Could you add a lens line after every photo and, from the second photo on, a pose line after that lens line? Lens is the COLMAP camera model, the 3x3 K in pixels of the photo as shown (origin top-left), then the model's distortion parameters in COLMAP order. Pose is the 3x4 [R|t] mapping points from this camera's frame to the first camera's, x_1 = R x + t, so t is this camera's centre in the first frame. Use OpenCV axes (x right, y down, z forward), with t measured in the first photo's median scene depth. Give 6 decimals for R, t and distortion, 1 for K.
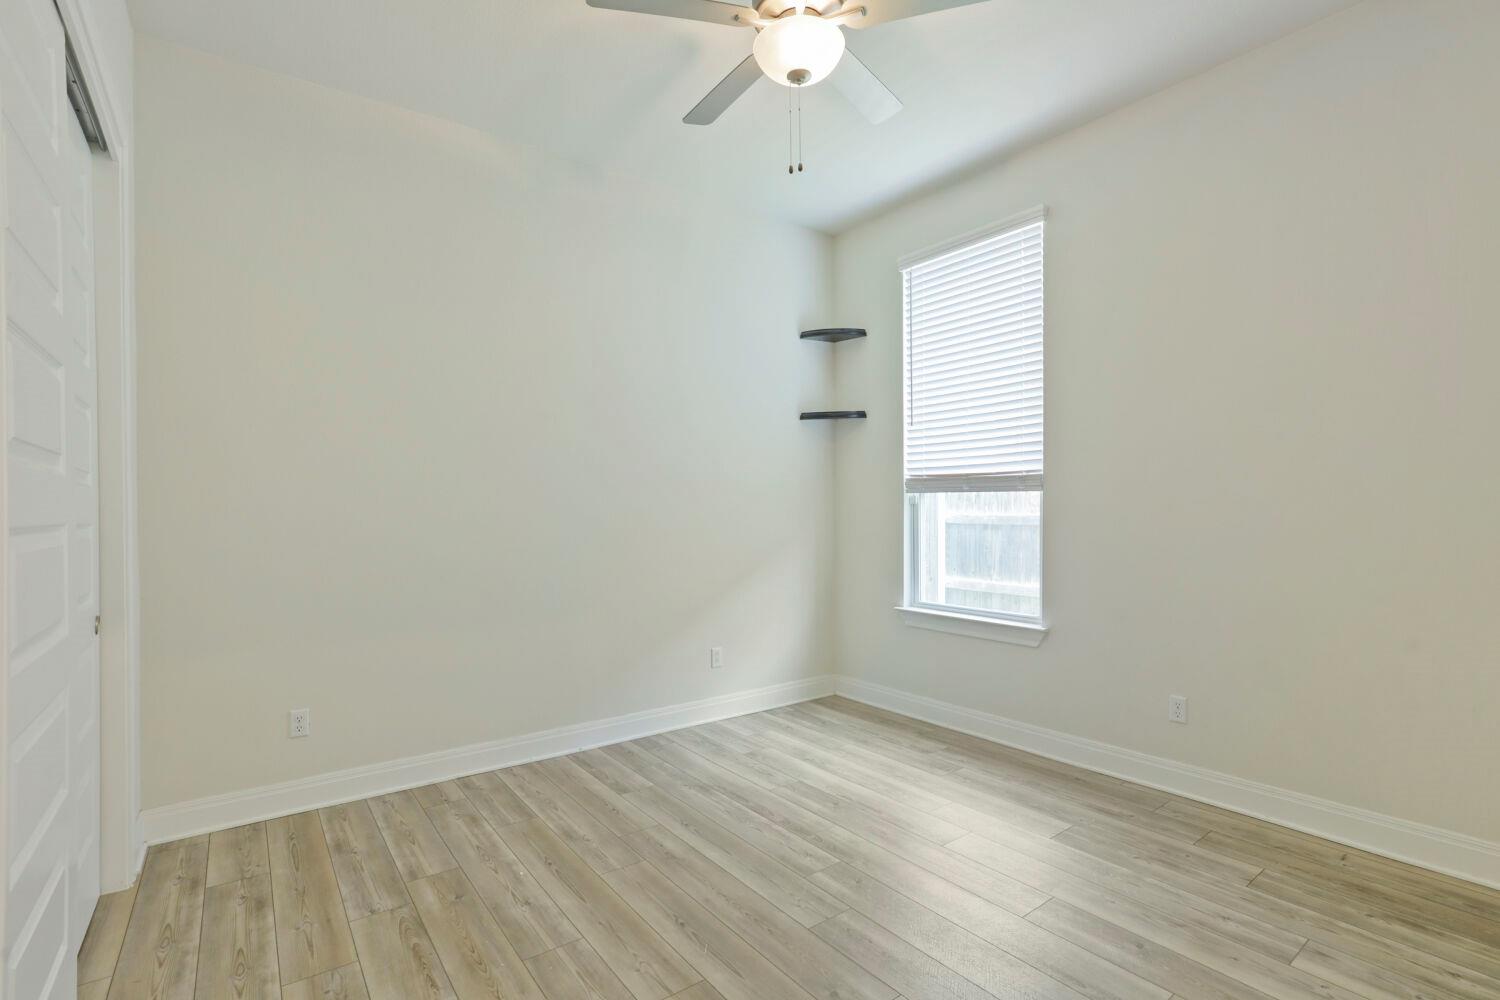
lens RADIAL K [[699.6, 0, 740.3], [0, 699.6, 501.0], [0, 0, 1]] dist [-0.026795, 0.005229]
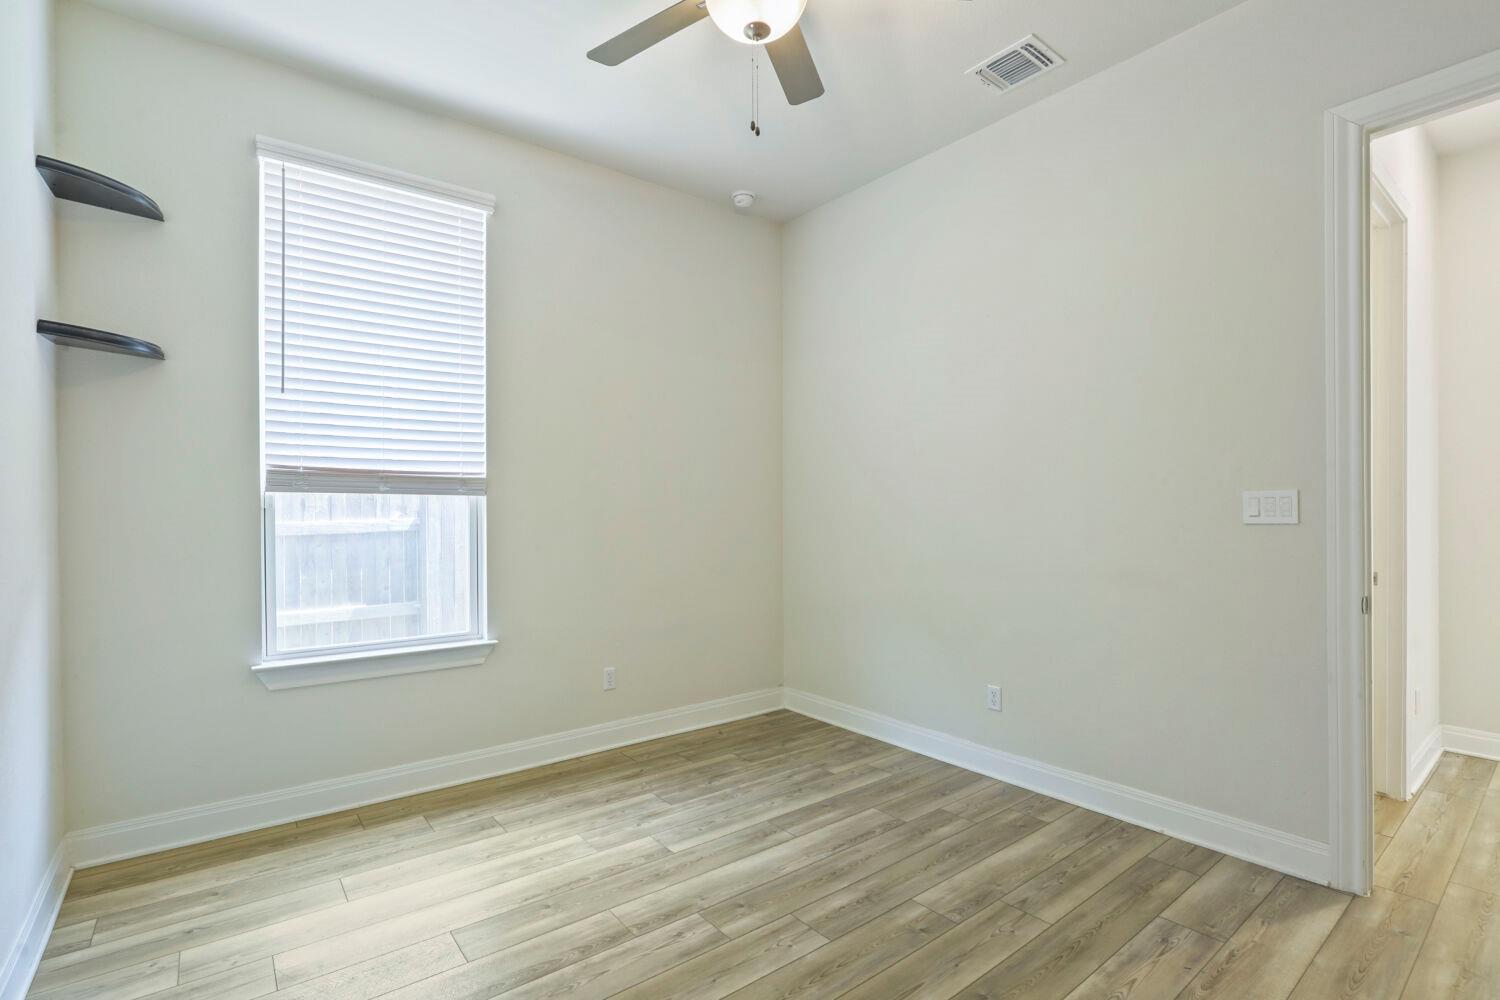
lens RADIAL K [[699.6, 0, 764.2], [0, 699.6, 495.5], [0, 0, 1]] dist [-0.026795, 0.005229]
pose [[-0.033948, 0.020697, 0.999209, -0.620493], [-0.011726, 0.999708, -0.021106, 0.000395], [-0.999355, -0.012434, -0.033696, 0.778449]]
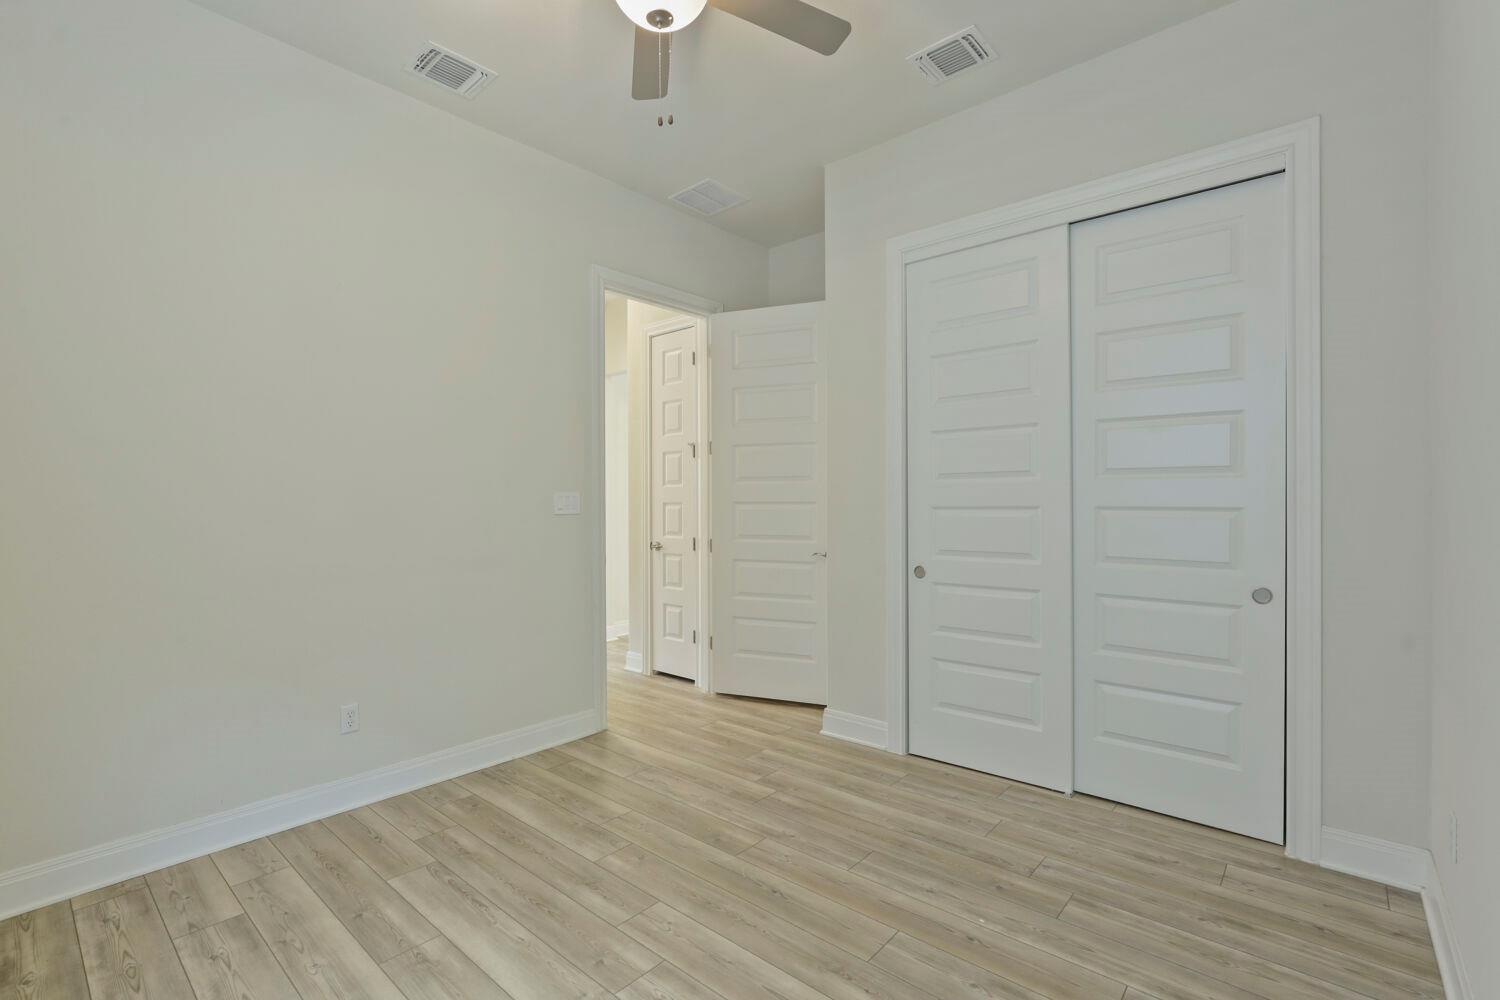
lens RADIAL K [[699.6, 0, 726.4], [0, 699.6, 502.0], [0, 0, 1]] dist [-0.026795, 0.005229]
pose [[-0.981123, 0.012569, -0.192973, 0.134530], [0.014839, 0.999837, -0.010319, 0.003649], [0.192812, -0.012988, -0.981150, 1.434008]]
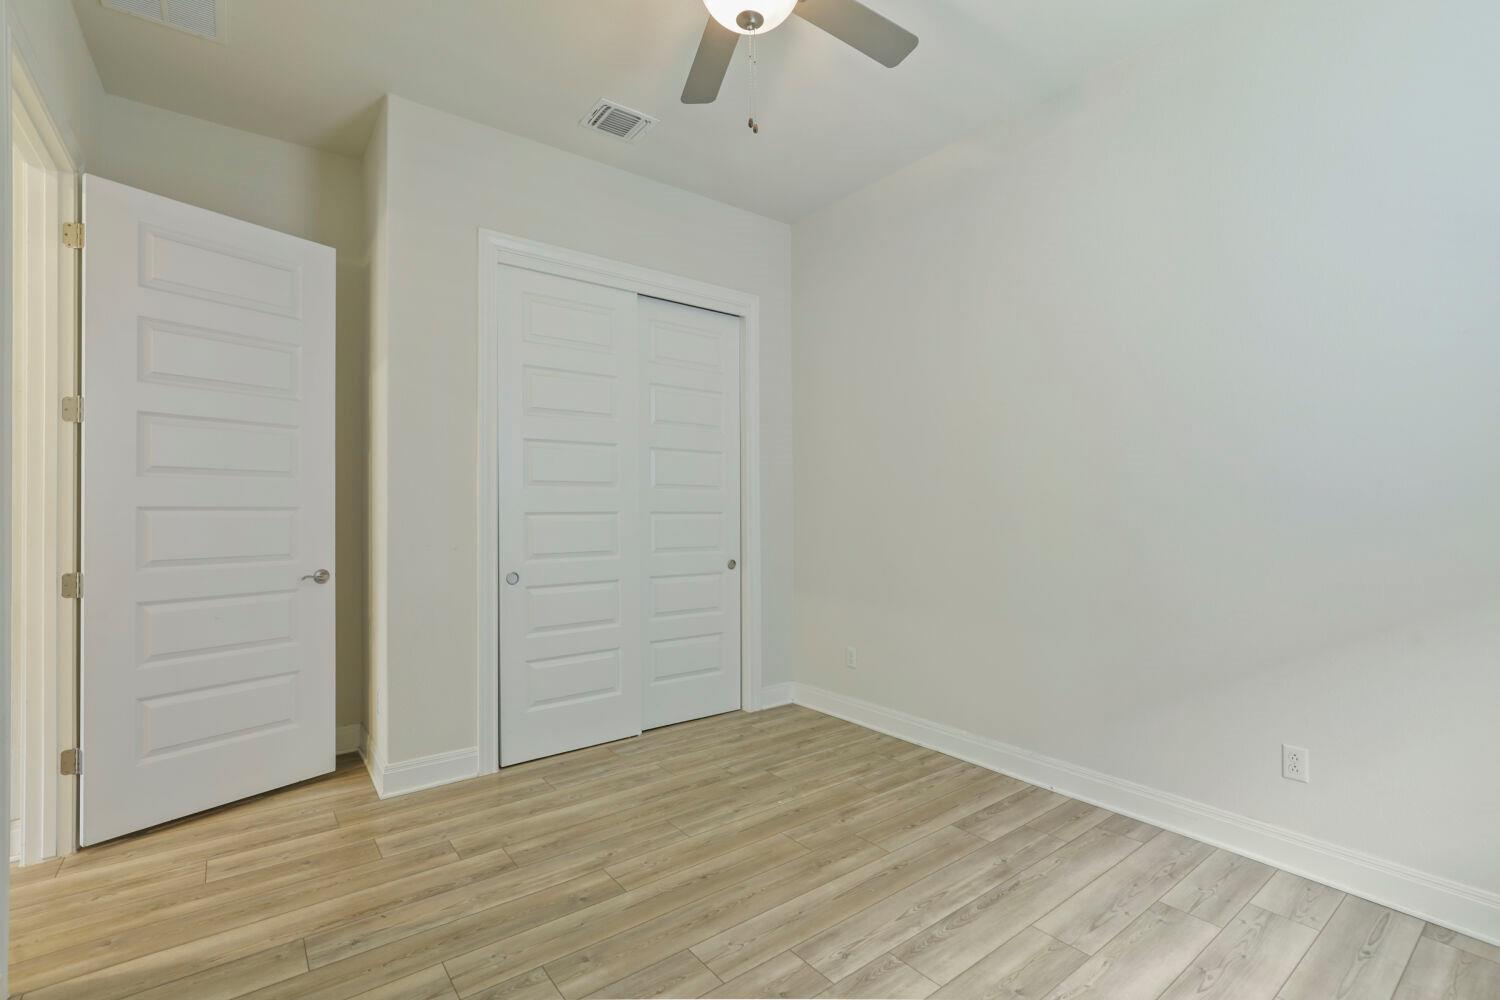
lens RADIAL K [[676.5, 0, 764.6], [0, 676.5, 502.4], [0, 0, 1]] dist [-0.003242, 0.000204]
pose [[0.036228, 0.001755, -0.999342, 0.721229], [0.014227, 0.999896, 0.002272, -0.009088], [0.999242, -0.014300, 0.036199, 0.740695]]
